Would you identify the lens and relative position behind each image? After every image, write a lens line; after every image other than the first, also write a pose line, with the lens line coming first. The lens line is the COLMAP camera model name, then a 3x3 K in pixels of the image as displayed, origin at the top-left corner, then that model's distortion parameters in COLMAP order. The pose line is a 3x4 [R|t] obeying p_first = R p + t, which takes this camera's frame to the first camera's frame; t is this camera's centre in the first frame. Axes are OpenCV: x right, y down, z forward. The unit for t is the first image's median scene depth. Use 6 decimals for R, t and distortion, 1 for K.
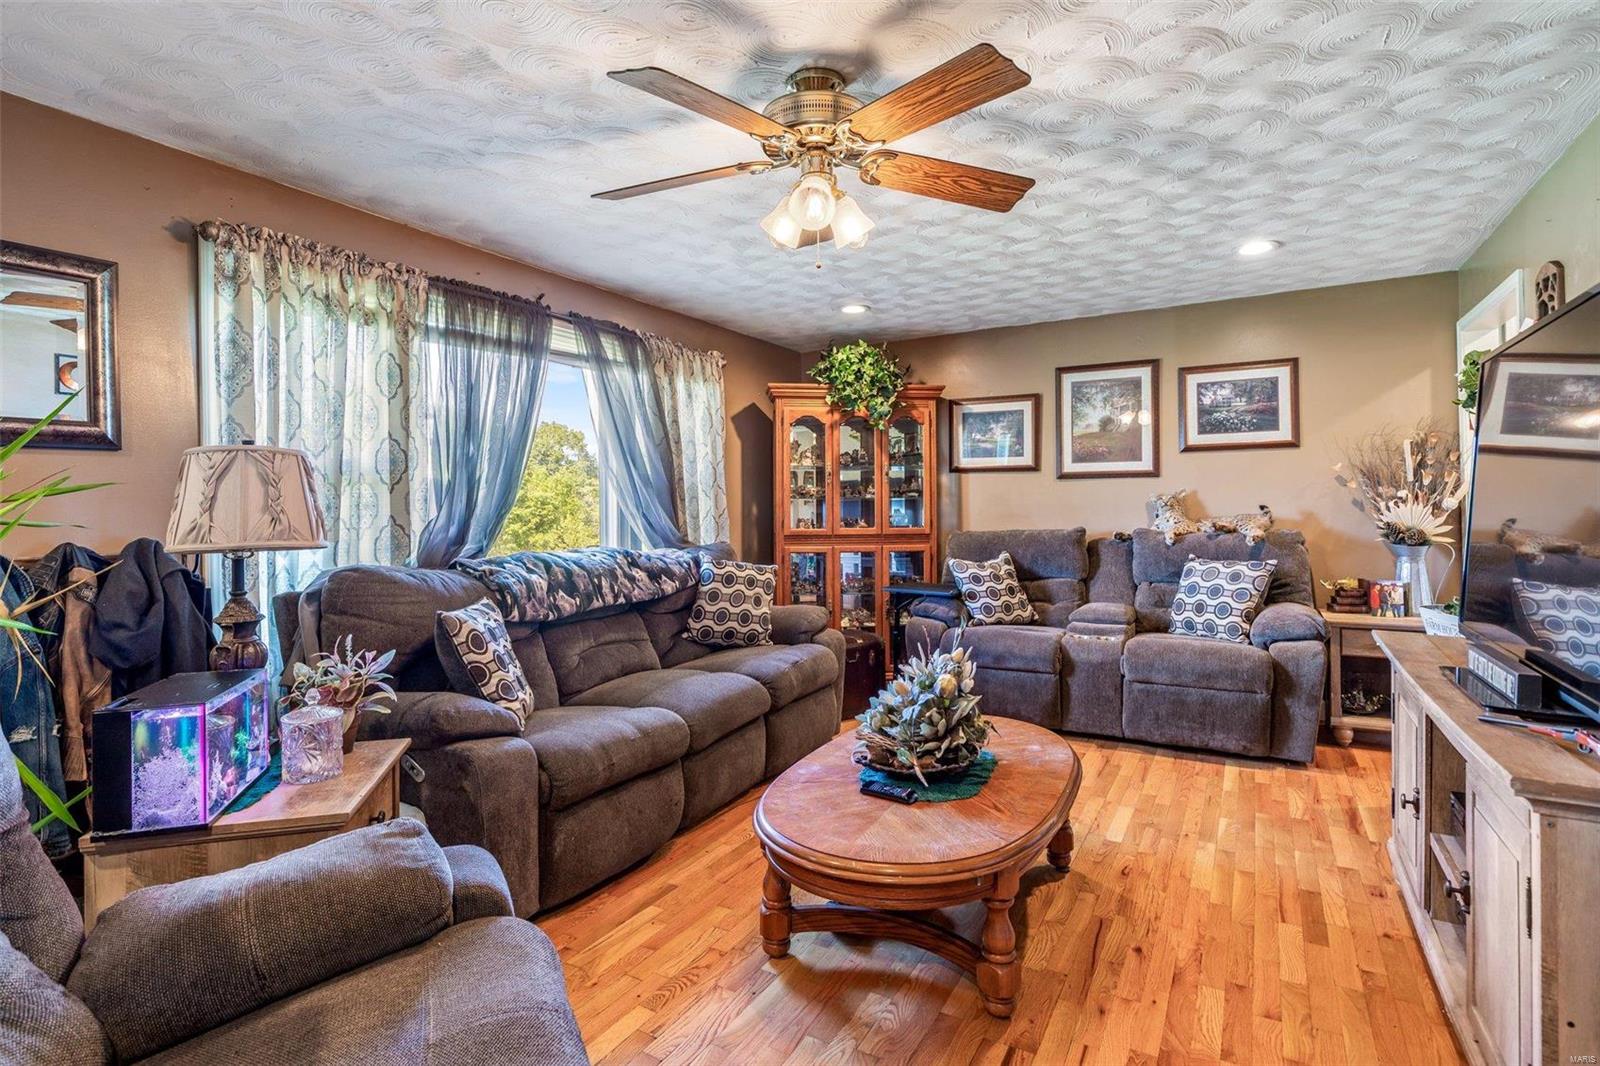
lens RADIAL K [[791.0, 0, 796.2], [0, 791.0, 504.4], [0, 0, 1]] dist [0.001311, -0.000738]
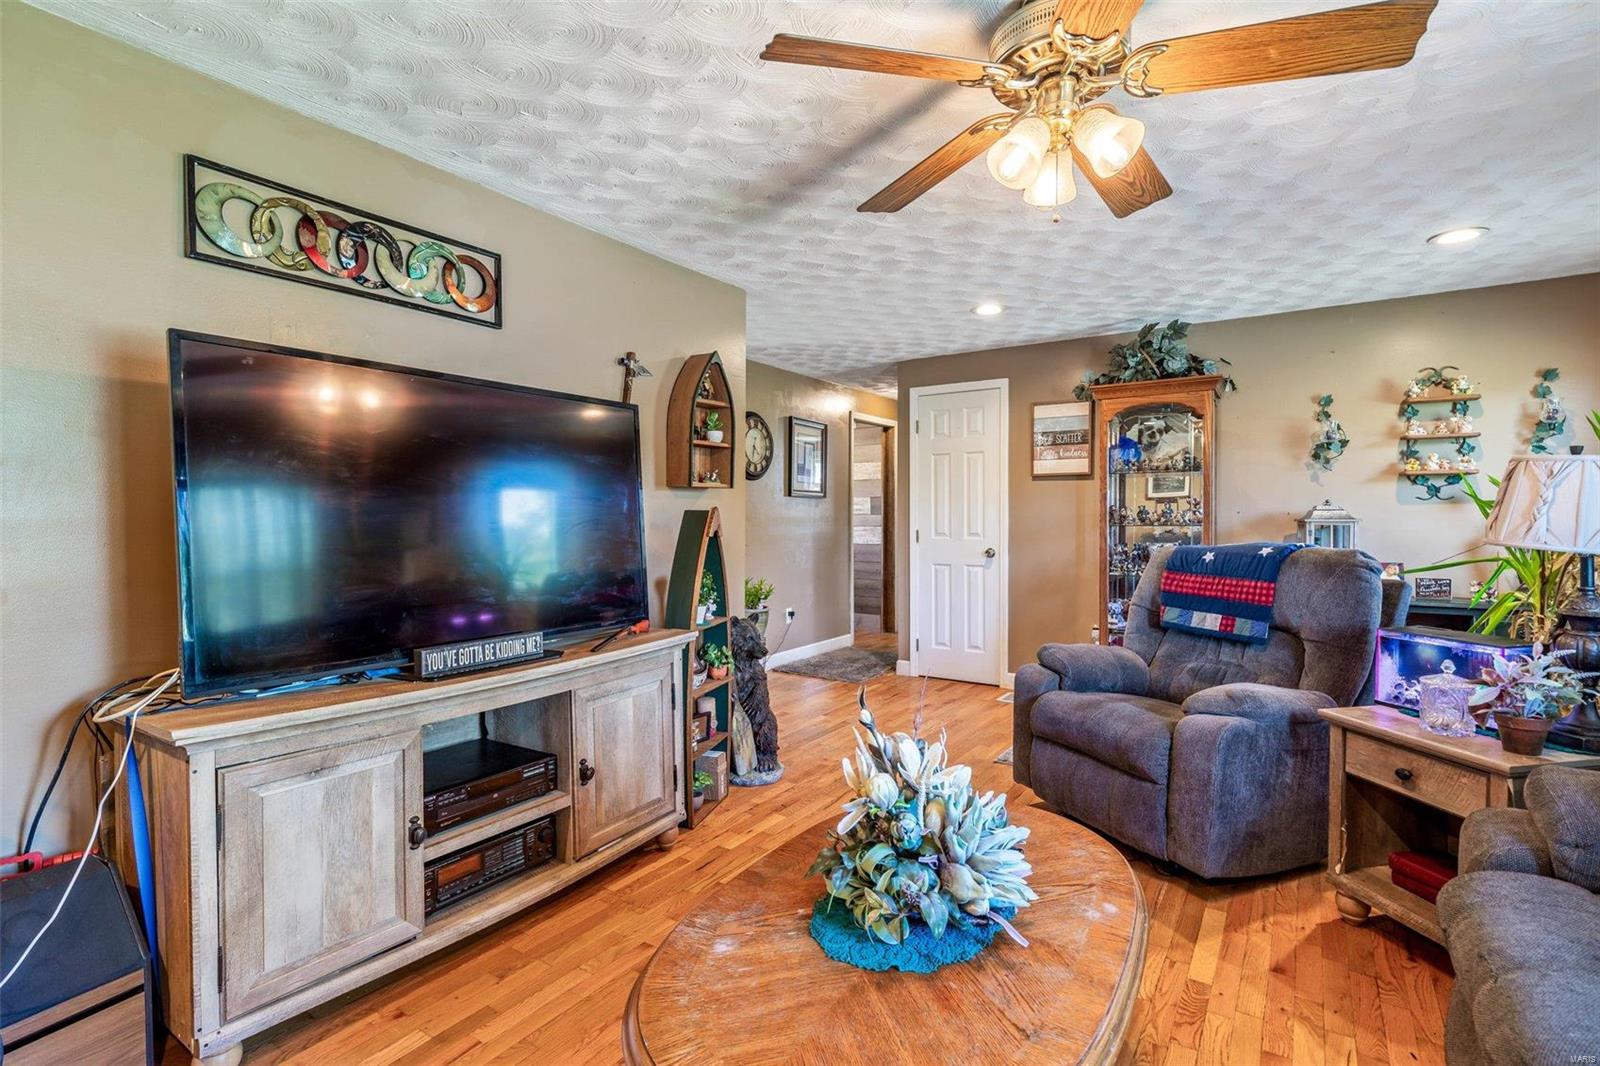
lens RADIAL K [[781.1, 0, 800.0], [0, 781.1, 533.0], [0, 0, 1]] dist [0.000073, 0.000002]
pose [[-0.998482, 0.012958, 0.053538, 0.147869], [0.014136, 0.999665, 0.021678, 0.000745], [-0.053239, 0.022402, -0.998330, 1.070417]]
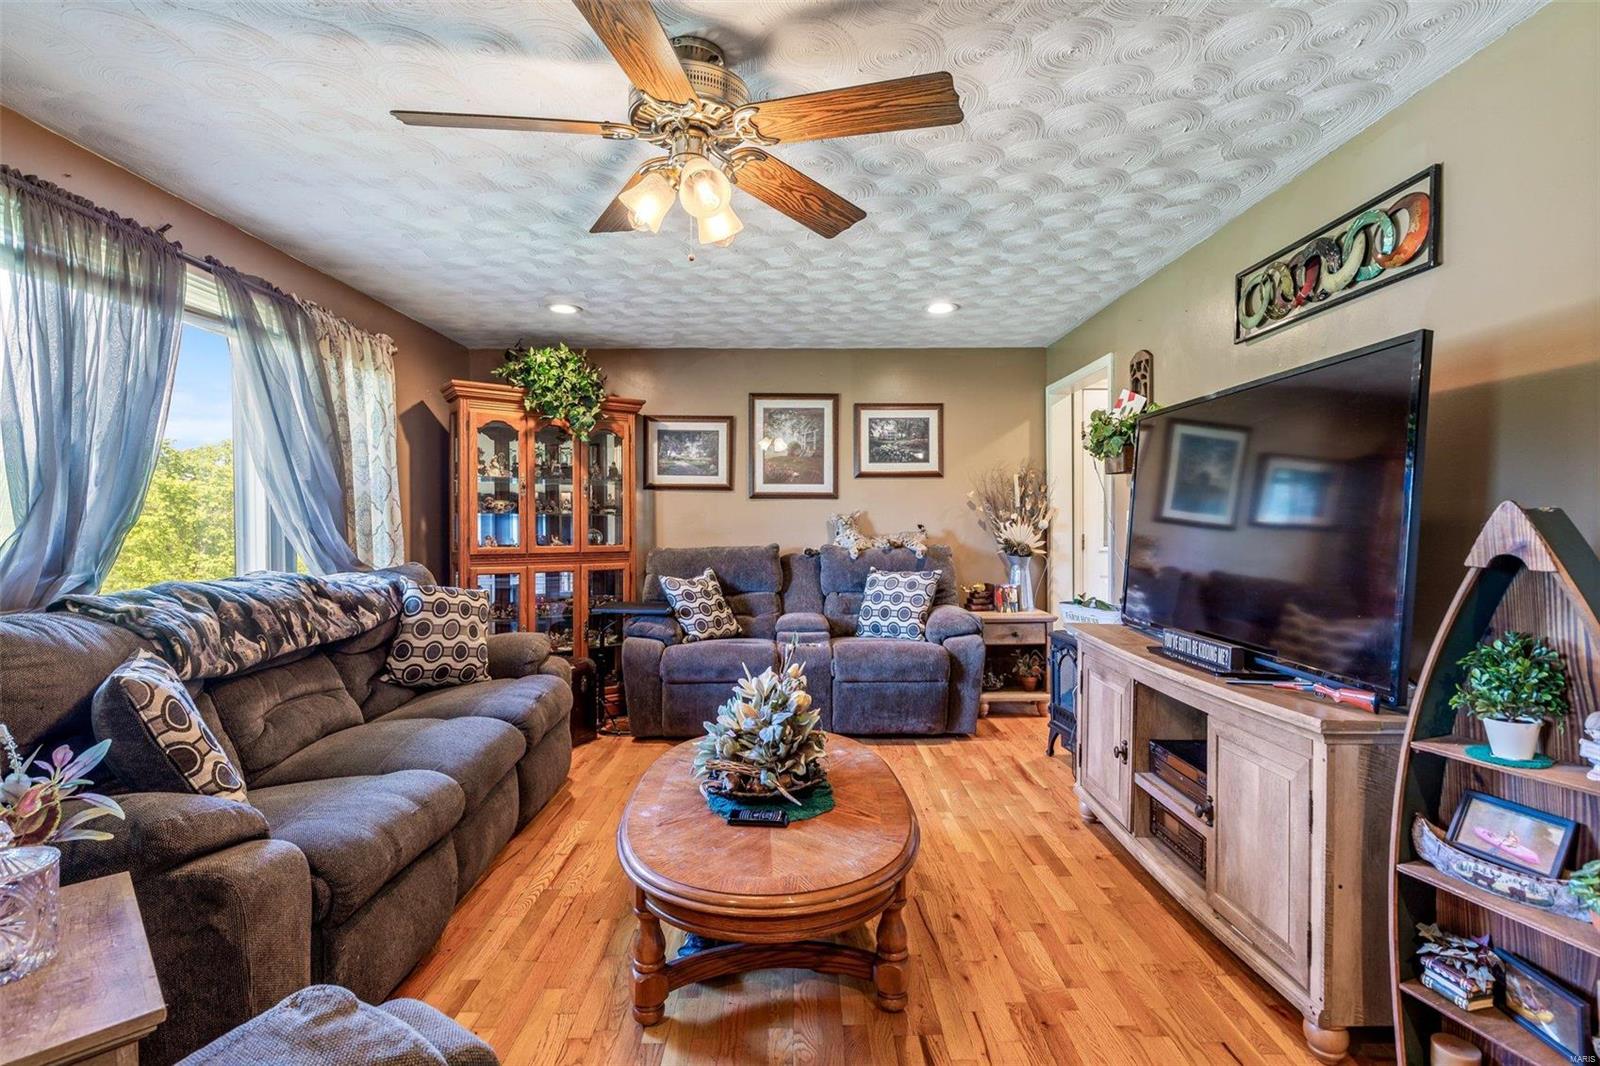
lens RADIAL K [[776.3, 0, 800.0], [0, 776.3, 533.0], [0, 0, 1]] dist [-0.000465, -0.000518]
pose [[0.860920, 0.001681, 0.508737, -0.188147], [-0.008682, 0.999897, 0.011389, 0.002337], [-0.508666, -0.014222, 0.860847, 0.095461]]
